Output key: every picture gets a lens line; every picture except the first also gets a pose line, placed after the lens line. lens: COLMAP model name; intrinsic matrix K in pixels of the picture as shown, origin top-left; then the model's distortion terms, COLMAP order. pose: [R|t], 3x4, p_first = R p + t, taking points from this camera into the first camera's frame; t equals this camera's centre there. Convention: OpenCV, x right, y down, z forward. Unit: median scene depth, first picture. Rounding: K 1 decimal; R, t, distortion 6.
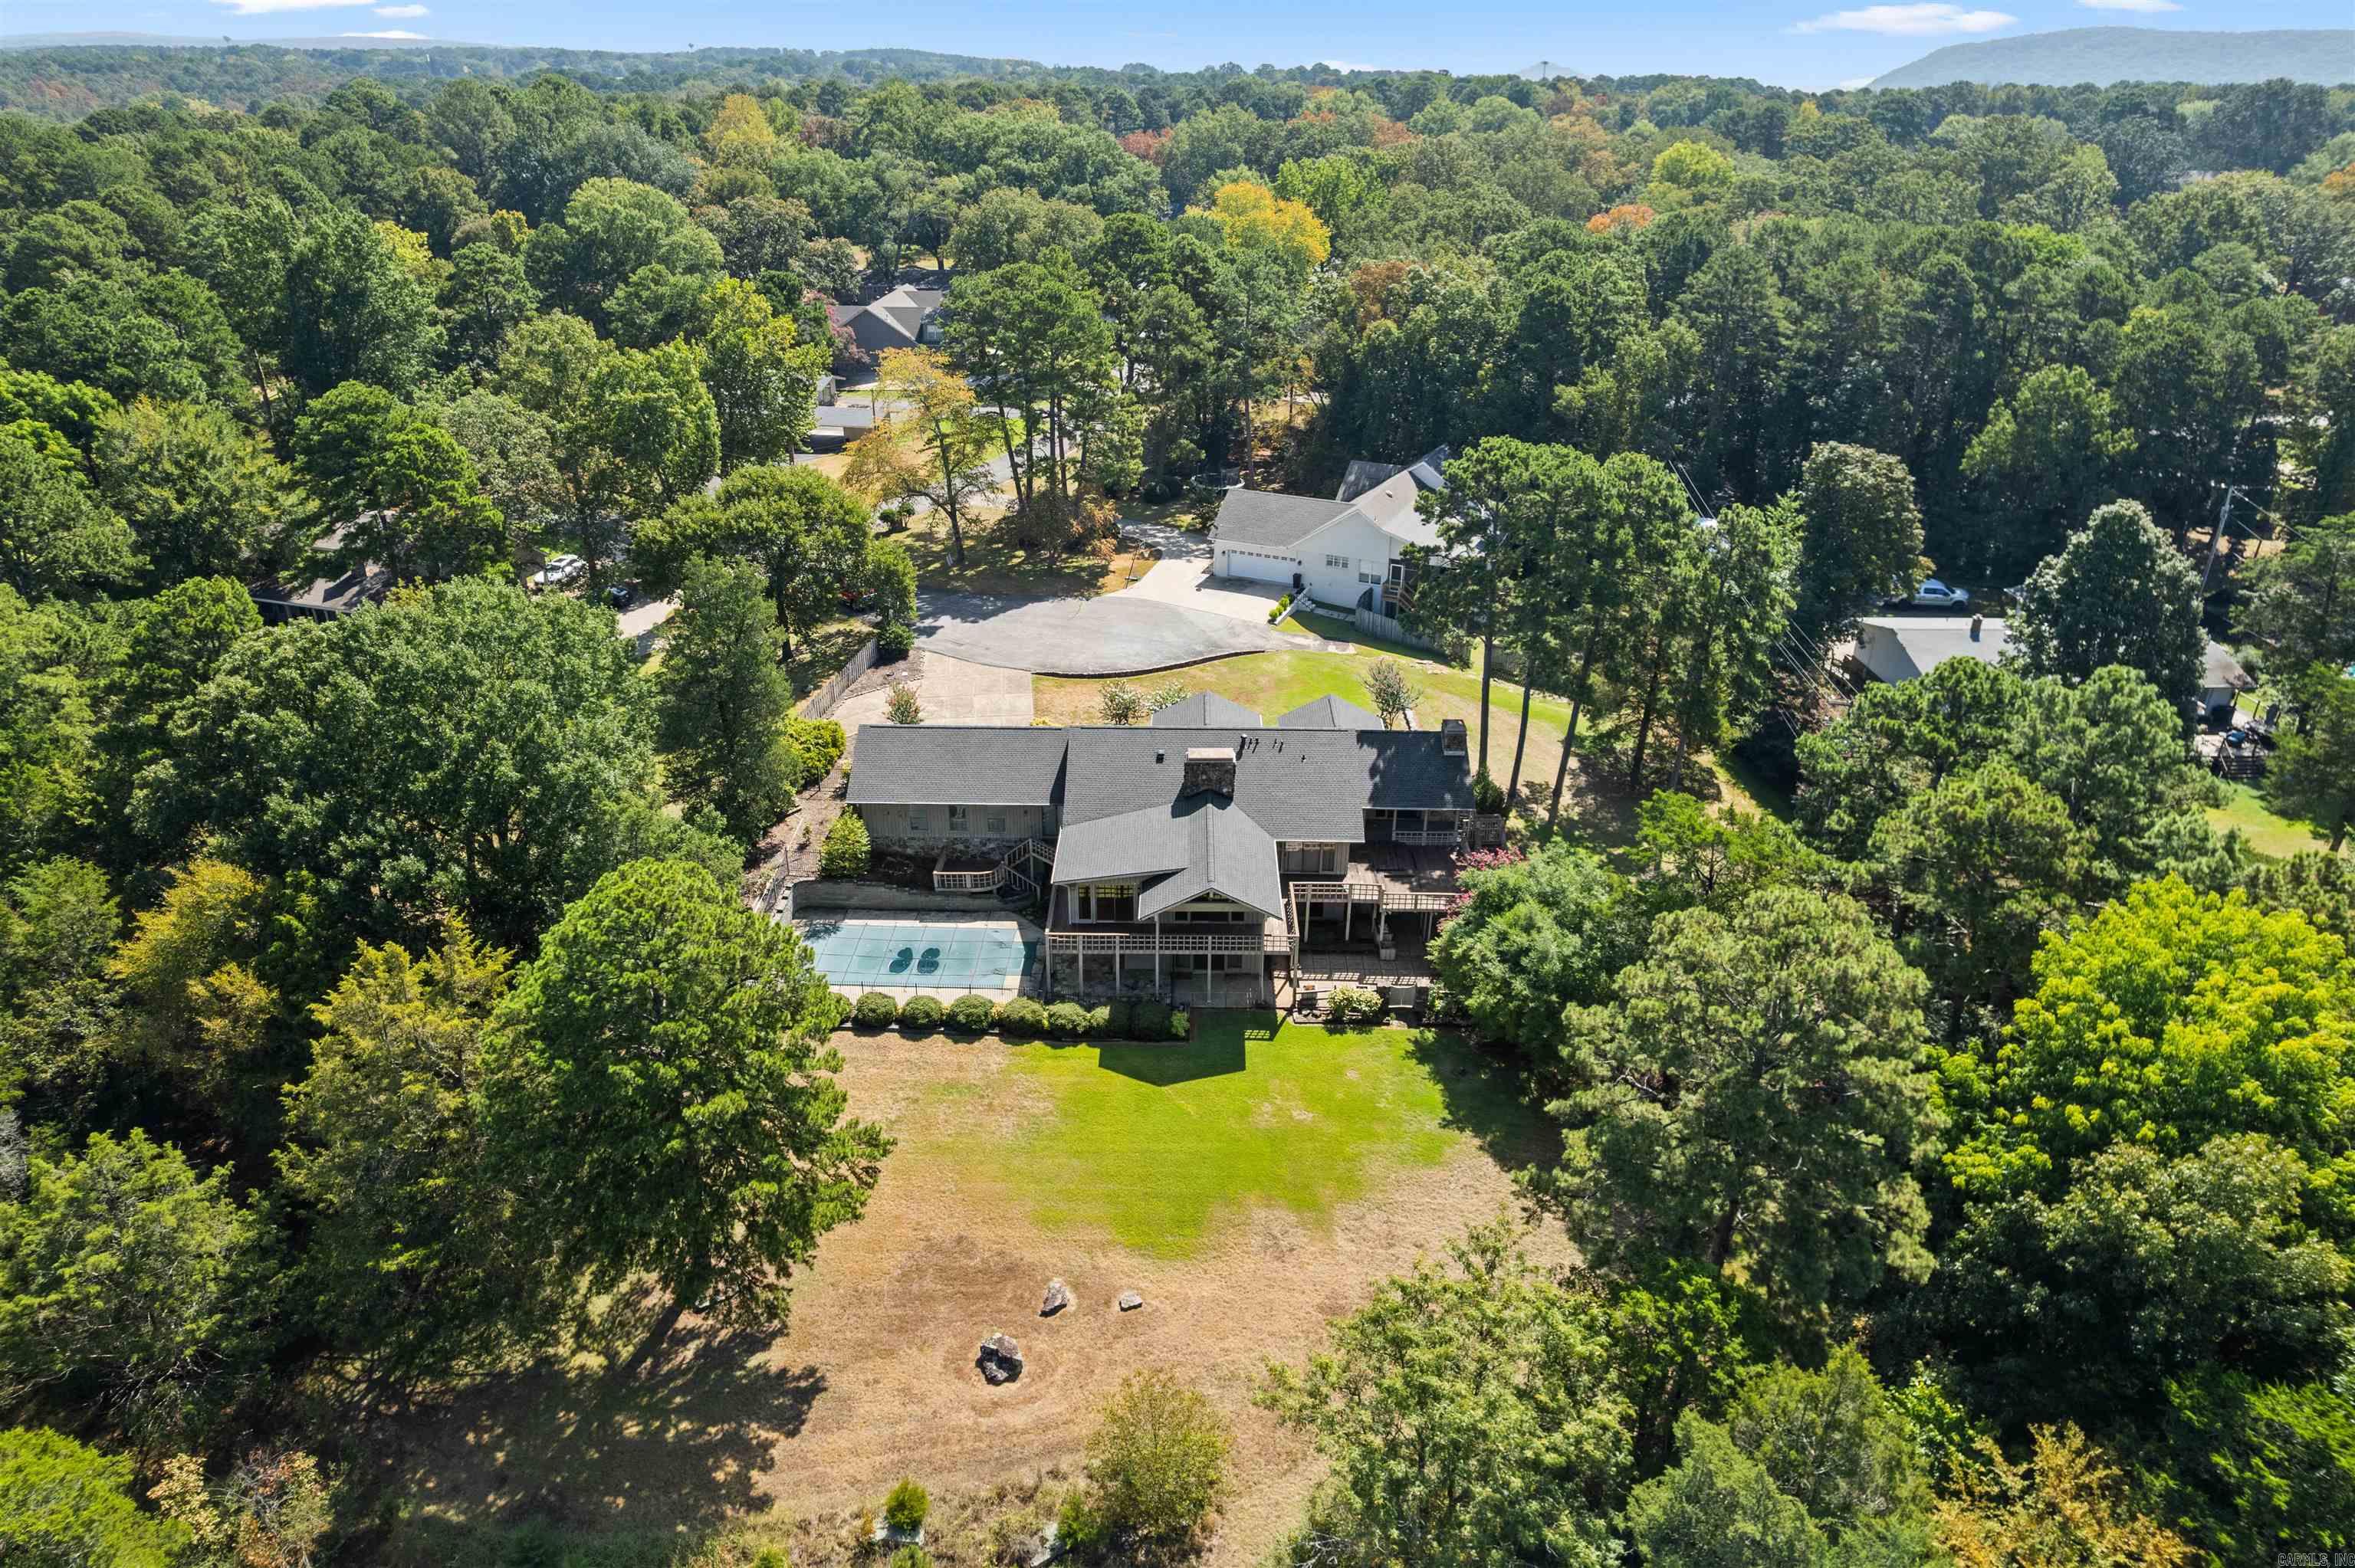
lens RADIAL K [[1511.0, 0, 1177.5], [0, 1511.0, 784.0], [0, 0, 1]] dist [-0.100600, 0.083203]
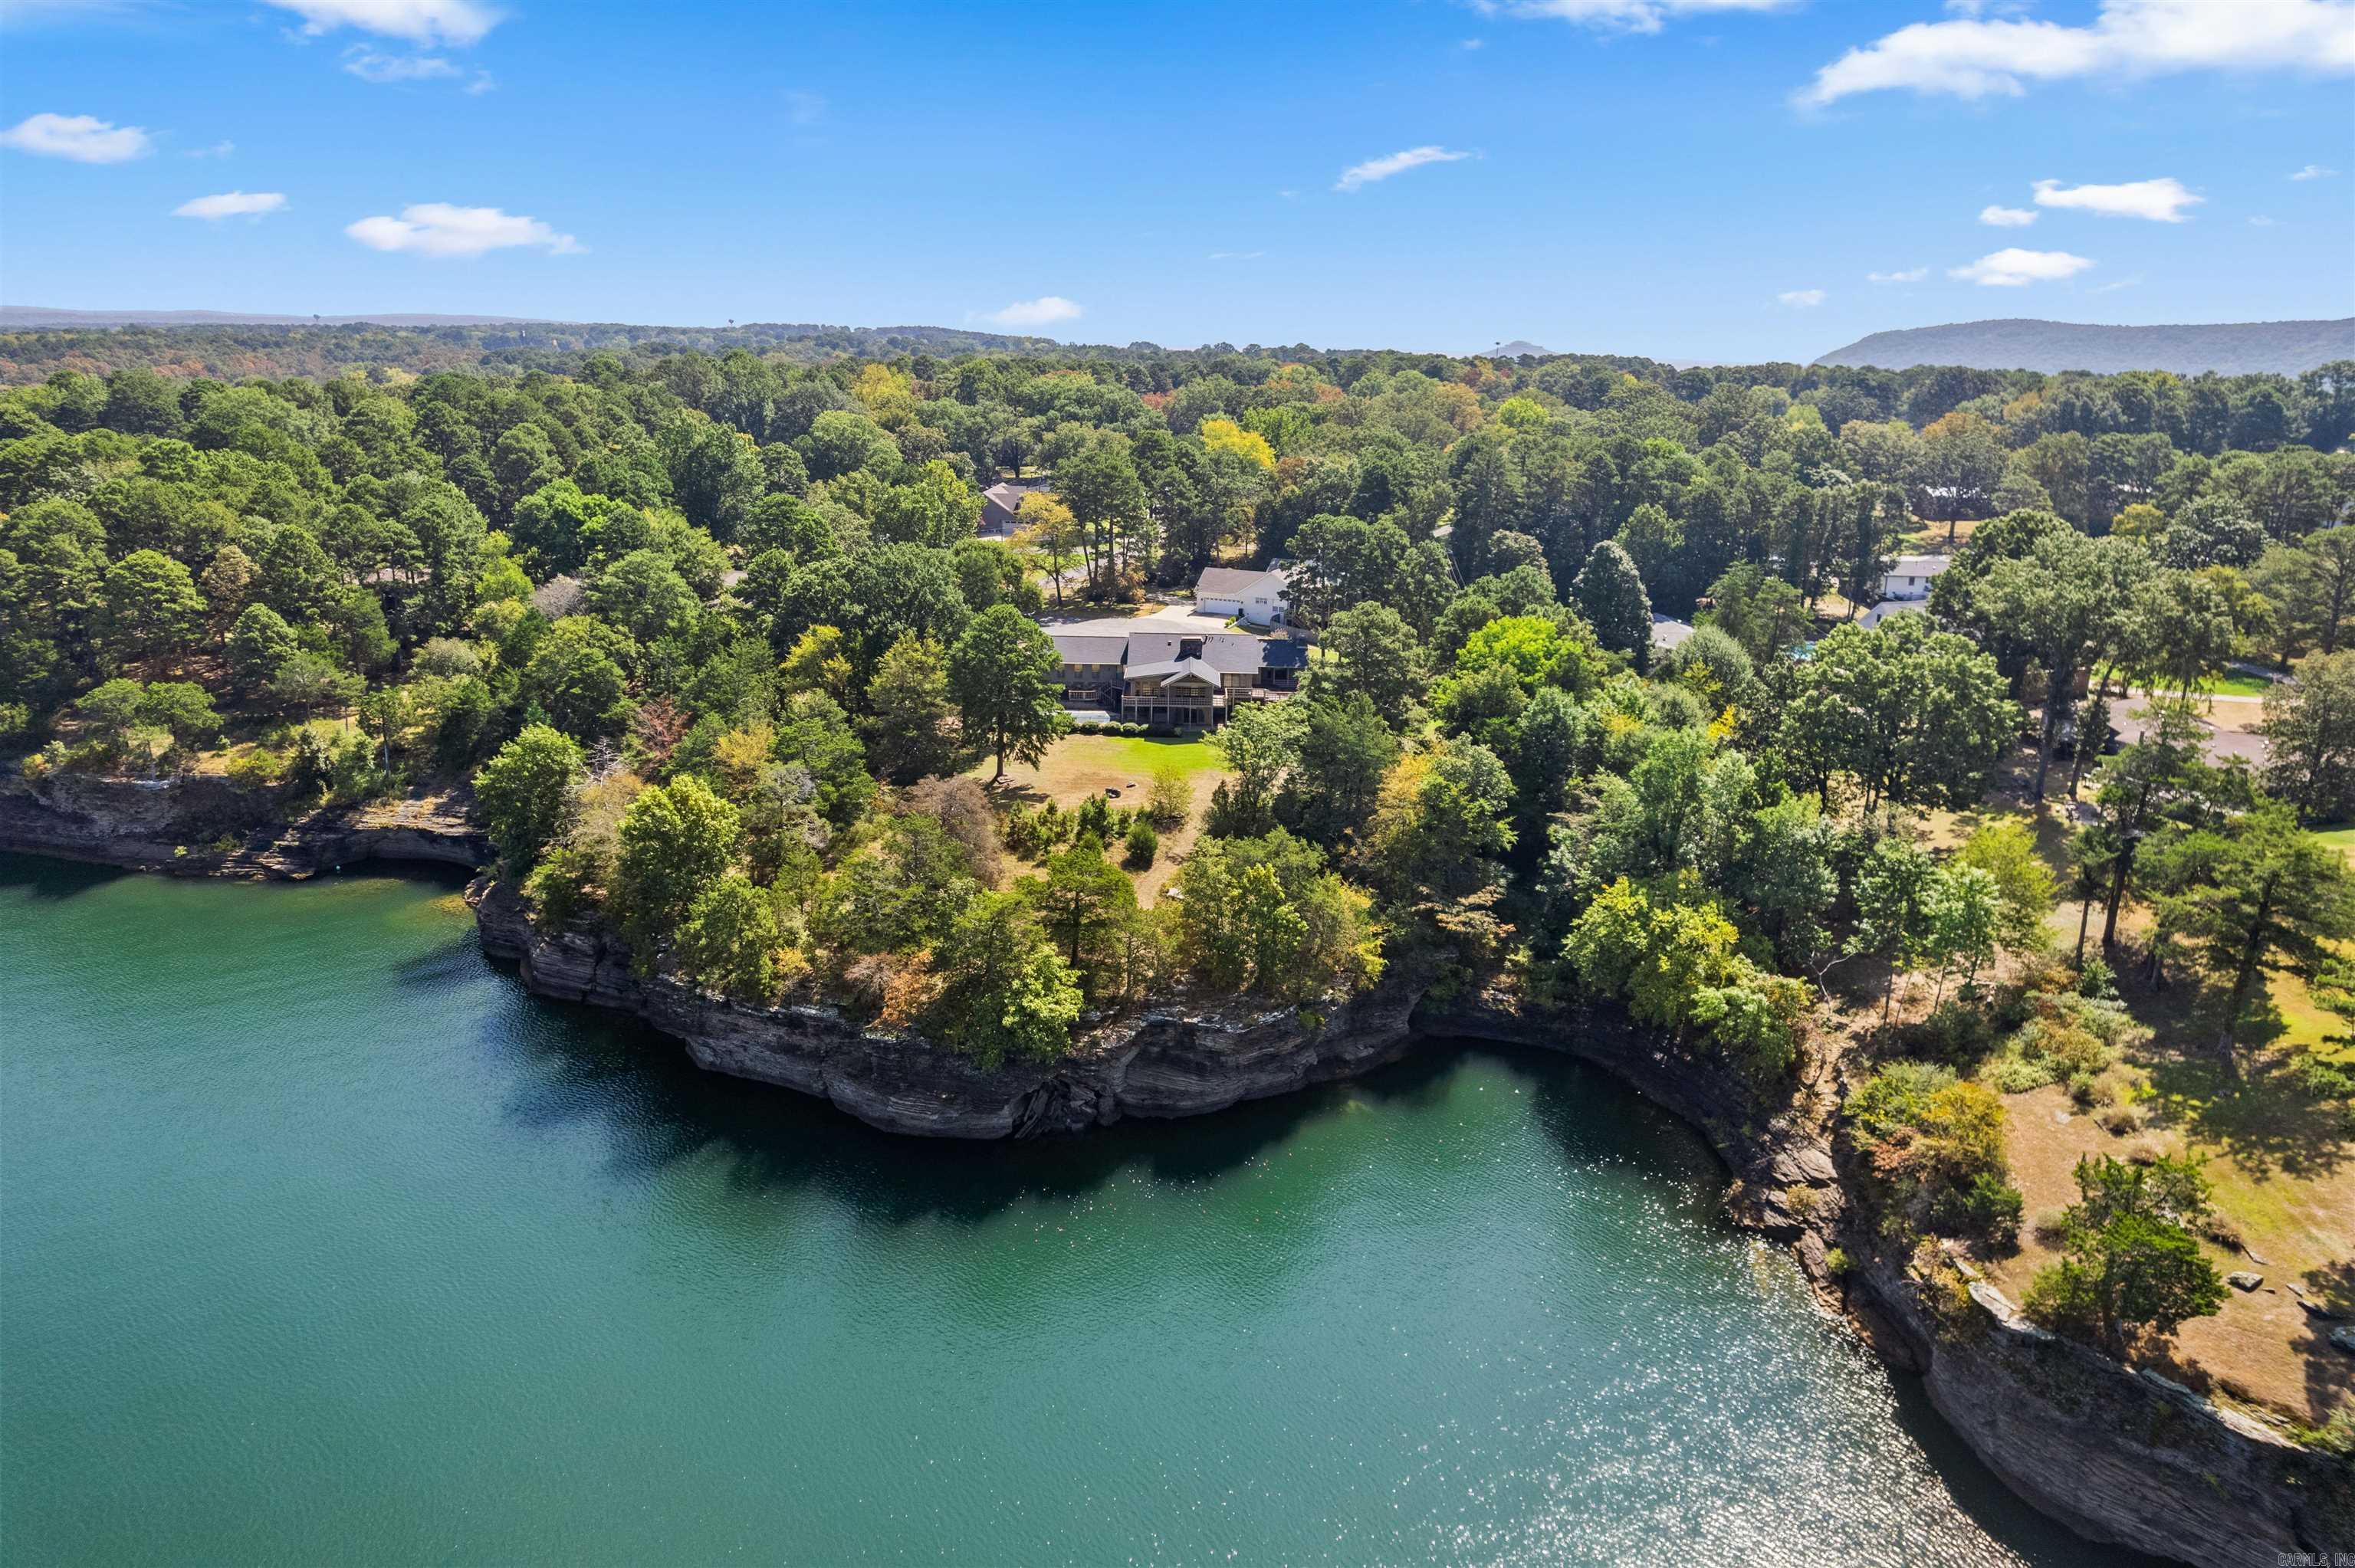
lens RADIAL K [[1511.0, 0, 1177.5], [0, 1511.0, 784.0], [0, 0, 1]] dist [-0.100600, 0.083203]
pose [[0.999977, 0.006712, 0.001348, -0.000884], [-0.006400, 0.986432, -0.164044, 0.364928], [-0.002431, 0.164032, 0.986452, -0.780066]]
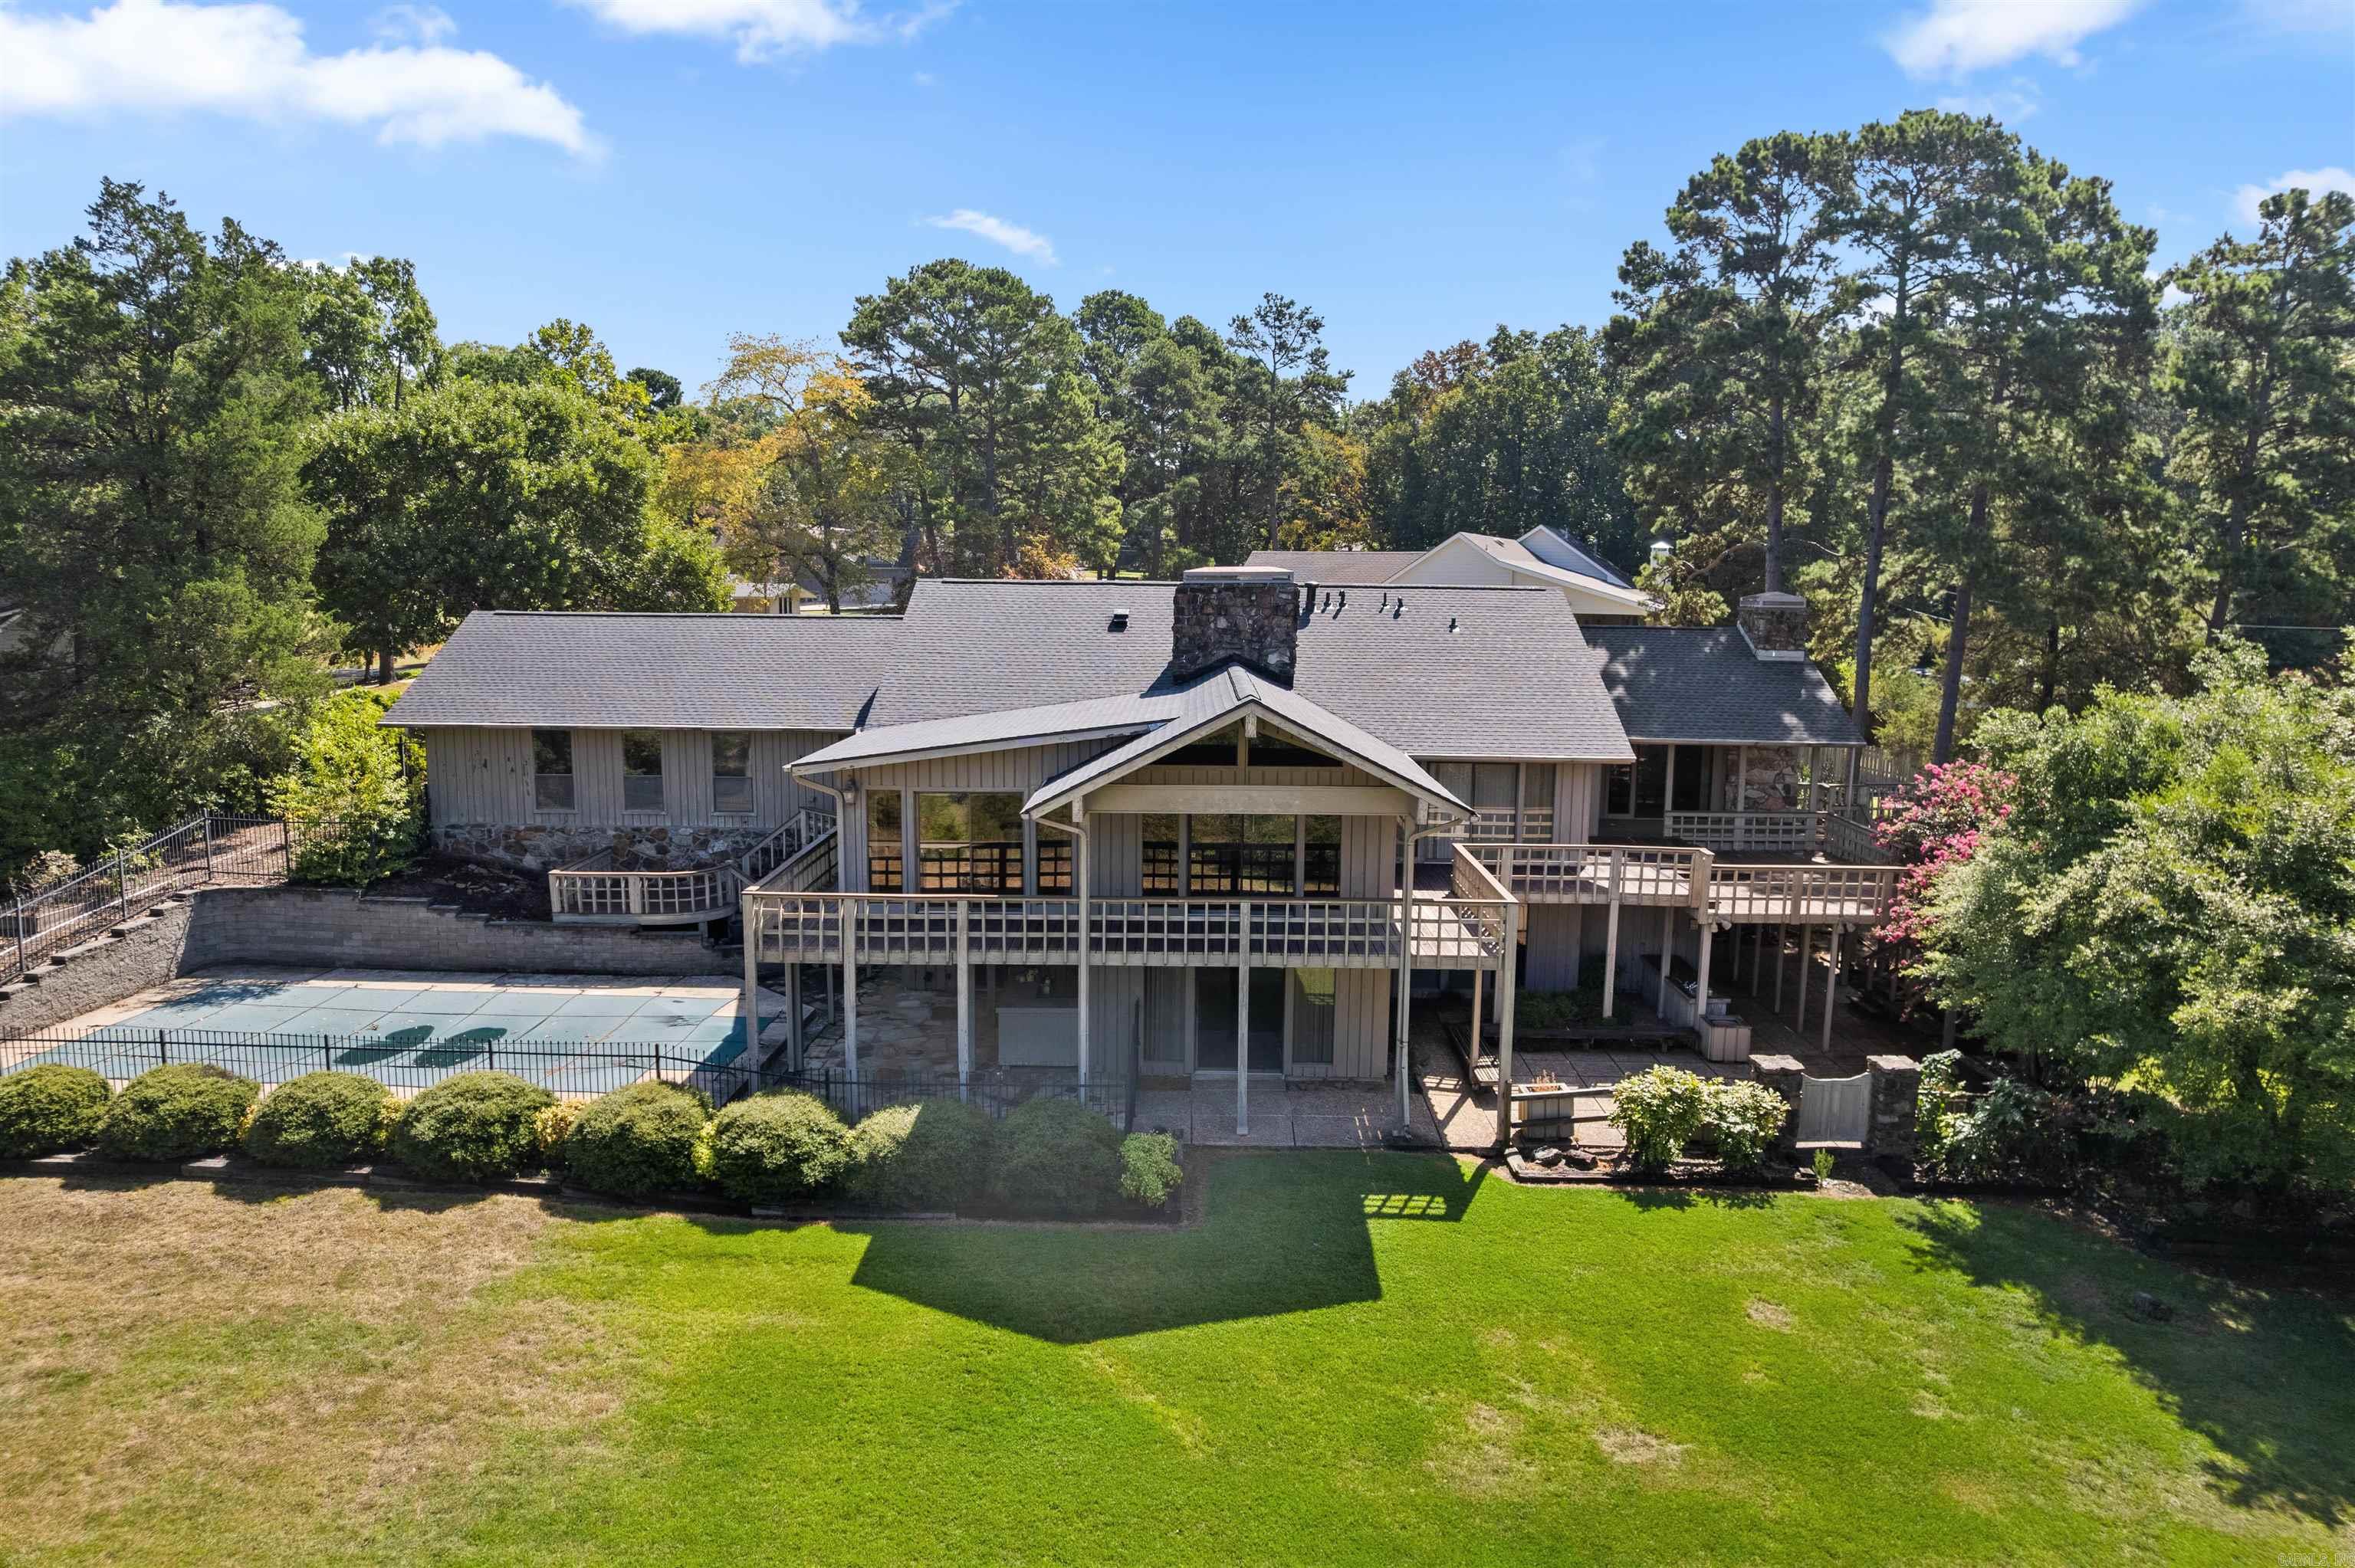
lens RADIAL K [[1511.0, 0, 1177.5], [0, 1511.0, 784.0], [0, 0, 1]] dist [-0.100600, 0.083203]
pose [[0.999981, 0.001632, -0.005949, 0.005096], [-0.003387, 0.951262, -0.308366, 0.102692], [0.005156, 0.308380, 0.951249, 0.396146]]
